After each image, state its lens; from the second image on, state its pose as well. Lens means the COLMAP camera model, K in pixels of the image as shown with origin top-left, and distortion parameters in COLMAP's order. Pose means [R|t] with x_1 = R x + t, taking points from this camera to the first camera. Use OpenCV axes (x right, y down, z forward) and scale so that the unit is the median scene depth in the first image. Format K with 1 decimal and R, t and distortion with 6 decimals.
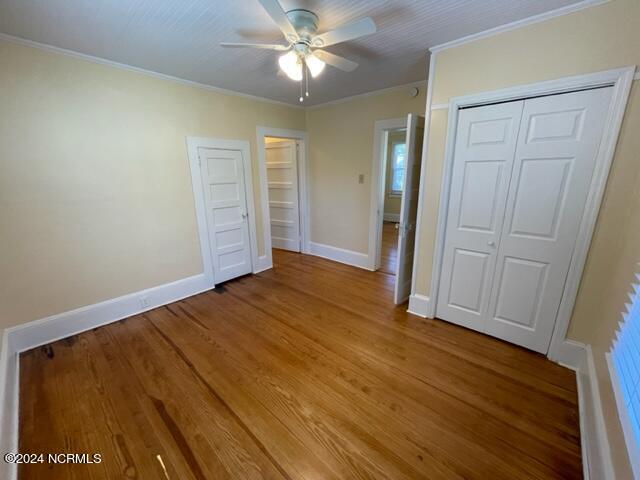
lens RADIAL K [[256.8, 0, 319.8], [0, 256.8, 241.9], [0, 0, 1]] dist [-0.001657, -0.000035]
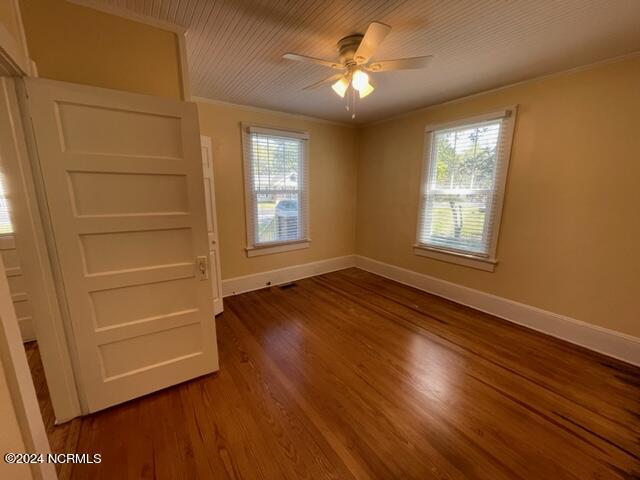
lens RADIAL K [[256.8, 0, 319.8], [0, 256.8, 241.9], [0, 0, 1]] dist [-0.001657, -0.000035]
pose [[-0.974322, -0.040850, 0.221423, -0.168864], [0.059297, 0.902135, 0.427359, -0.490502], [-0.217211, 0.429515, -0.876548, 1.962731]]
